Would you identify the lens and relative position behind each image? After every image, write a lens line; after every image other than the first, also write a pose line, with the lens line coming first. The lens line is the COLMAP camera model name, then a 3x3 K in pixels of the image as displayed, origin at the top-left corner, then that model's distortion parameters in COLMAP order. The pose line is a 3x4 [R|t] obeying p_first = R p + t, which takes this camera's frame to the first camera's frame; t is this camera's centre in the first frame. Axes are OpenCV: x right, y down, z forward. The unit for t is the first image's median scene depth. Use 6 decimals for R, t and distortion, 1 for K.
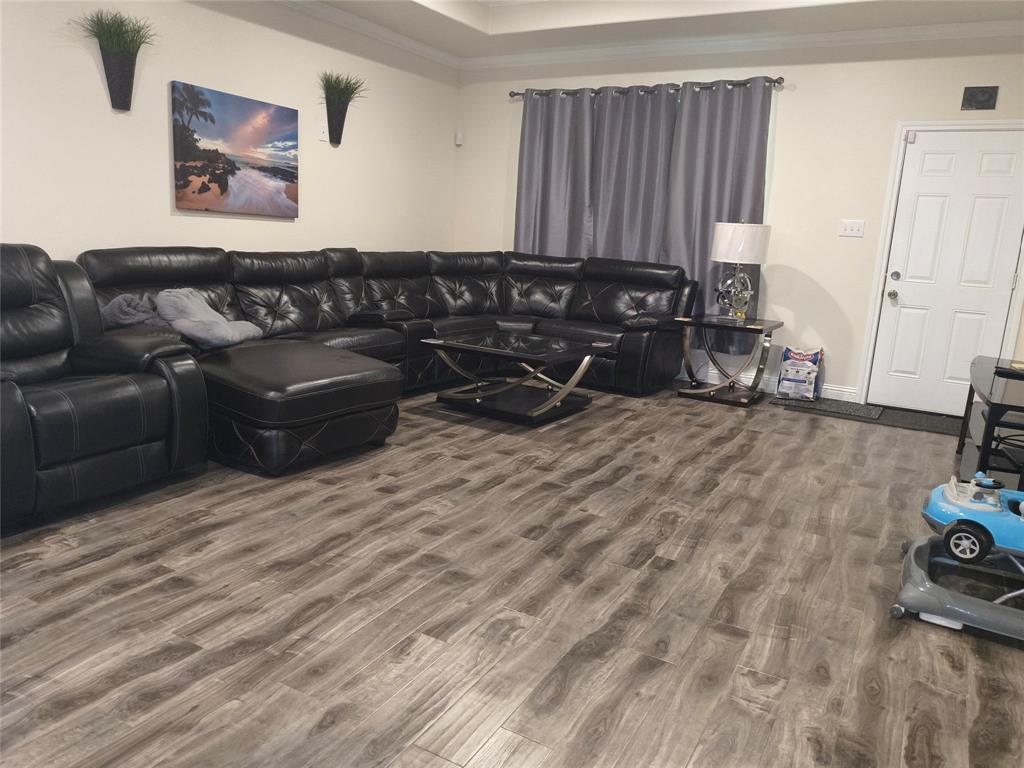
lens RADIAL K [[747.5, 0, 504.3], [0, 747.5, 381.1], [0, 0, 1]] dist [0.038564, -0.041096]
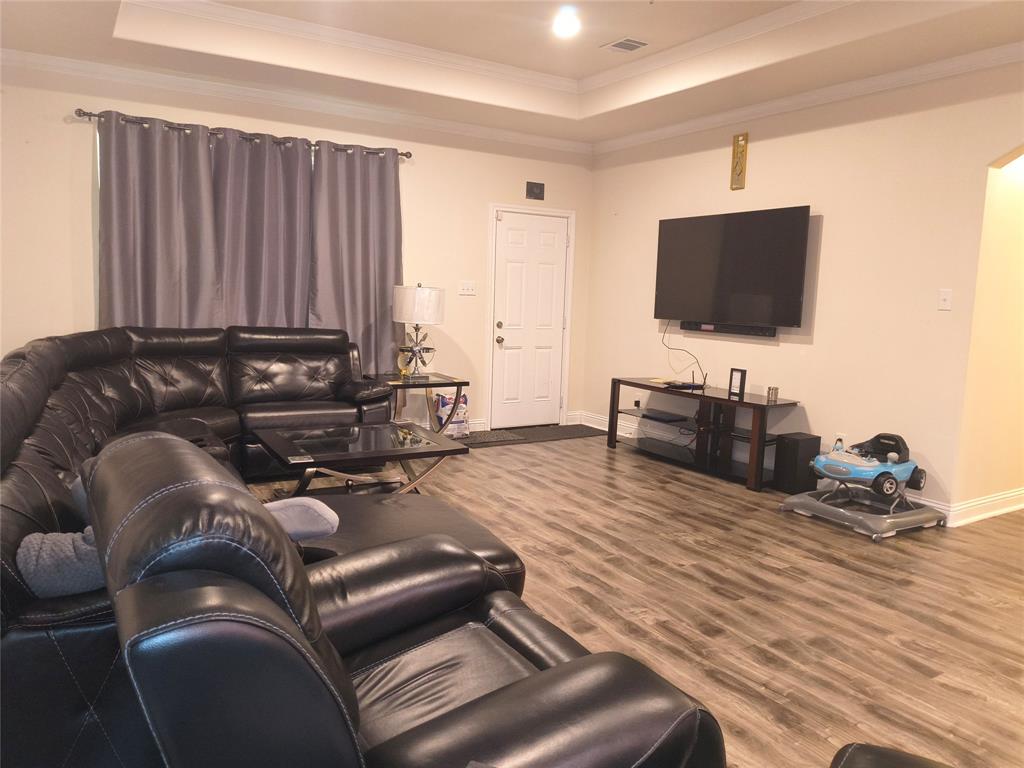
lens RADIAL K [[747.5, 0, 504.5], [0, 747.5, 390.2], [0, 0, 1]] dist [0.038564, -0.041096]
pose [[0.475844, -0.156602, 0.865476, -0.885018], [0.173591, 0.981387, 0.082134, -0.206119], [-0.862229, 0.111156, 0.494172, 0.605030]]
